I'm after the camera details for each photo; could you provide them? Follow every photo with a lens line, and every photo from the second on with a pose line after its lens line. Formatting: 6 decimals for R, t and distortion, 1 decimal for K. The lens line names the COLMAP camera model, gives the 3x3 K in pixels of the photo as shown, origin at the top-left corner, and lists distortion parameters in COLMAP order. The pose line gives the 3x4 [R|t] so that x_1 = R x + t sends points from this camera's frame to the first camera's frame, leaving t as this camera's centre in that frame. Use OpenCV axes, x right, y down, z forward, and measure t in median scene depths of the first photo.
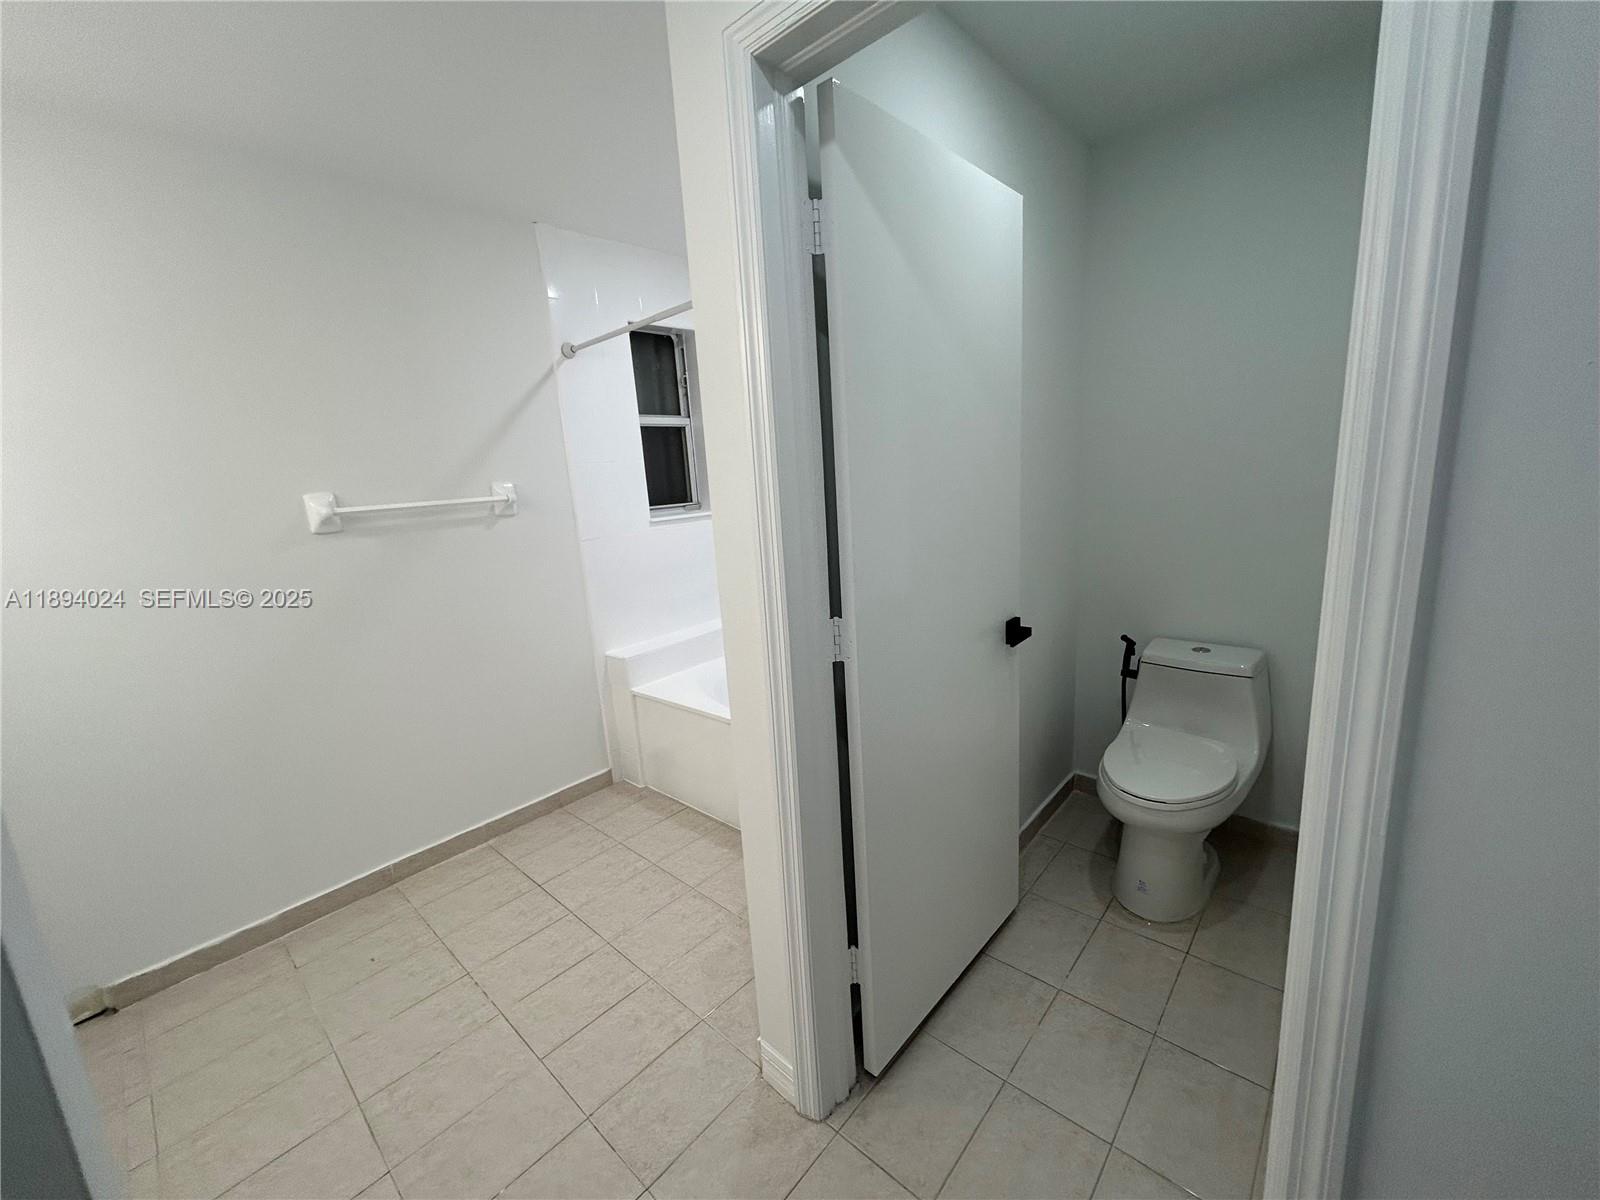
lens RADIAL K [[641.8, 0, 801.5], [0, 641.8, 599.6], [0, 0, 1]] dist [-0.002373, 0.000166]
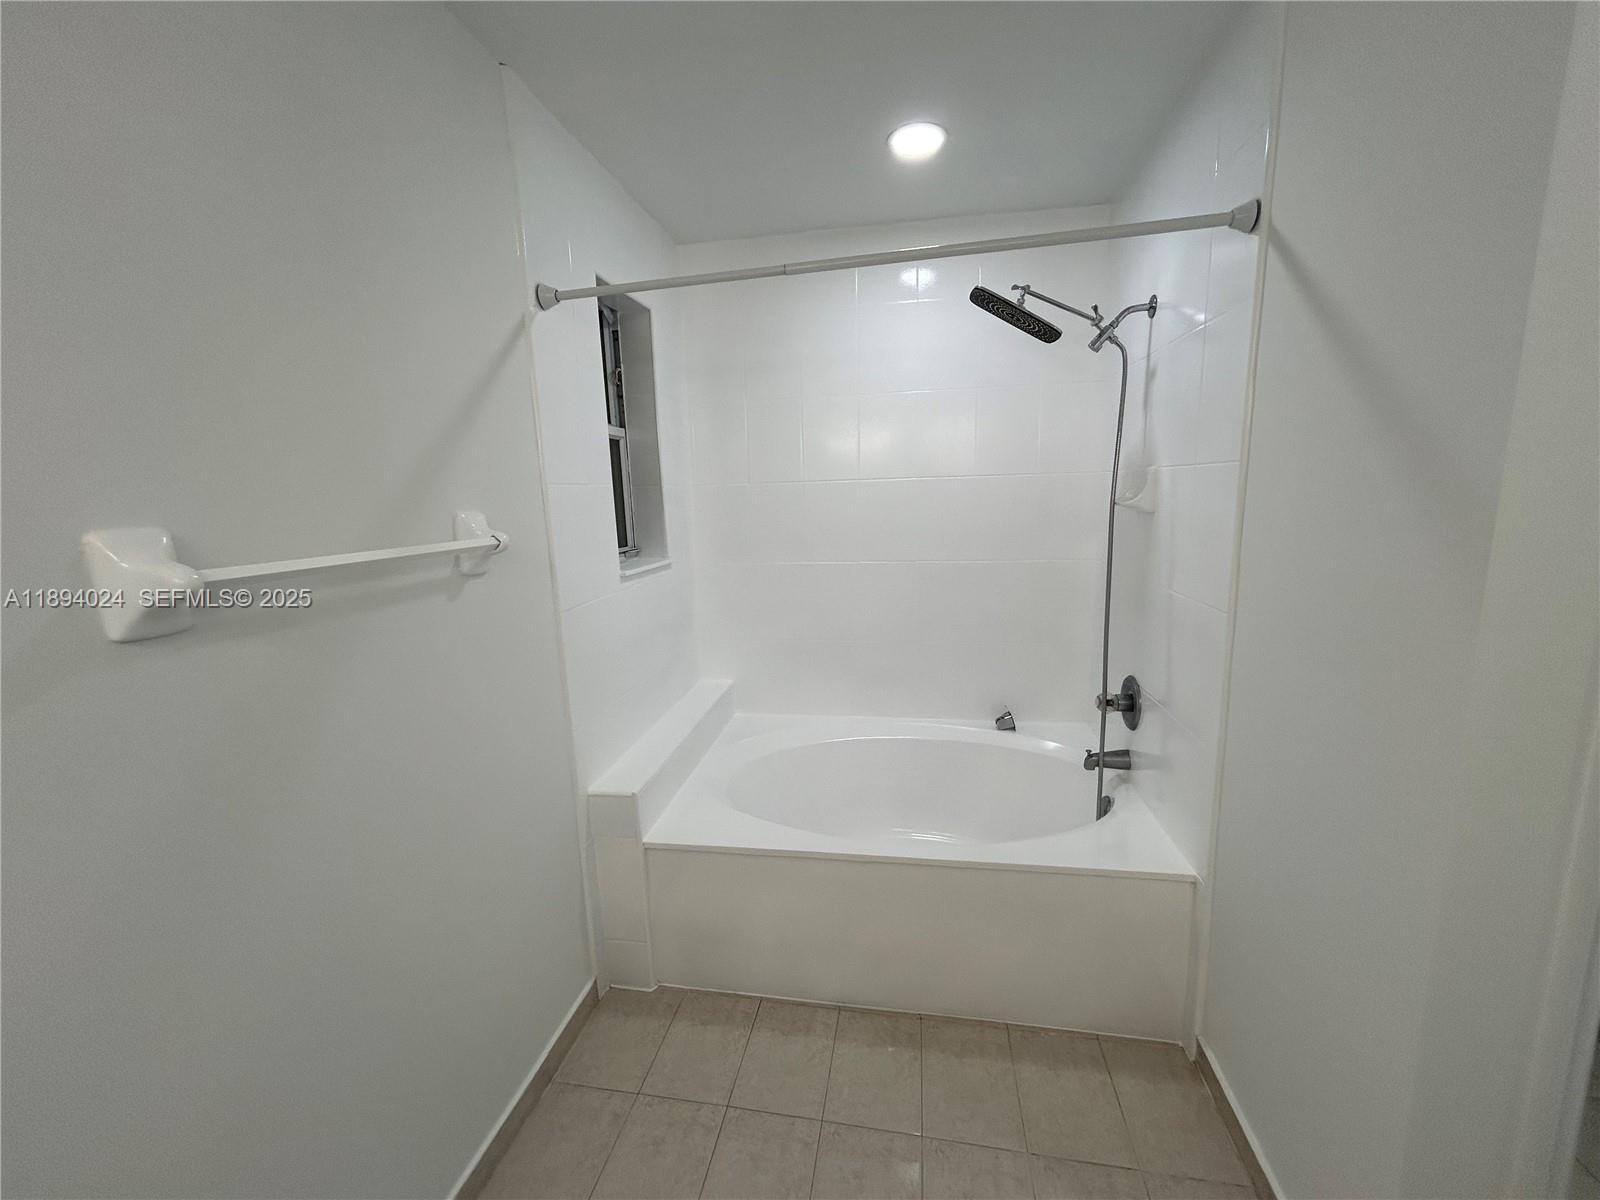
lens RADIAL K [[641.8, 0, 799.9], [0, 641.8, 598.4], [0, 0, 1]] dist [-0.002373, 0.000166]
pose [[0.851644, -0.048921, 0.521833, -0.491367], [0.082076, 0.995799, -0.040595, -0.064657], [-0.517655, 0.077402, 0.852081, 0.393382]]
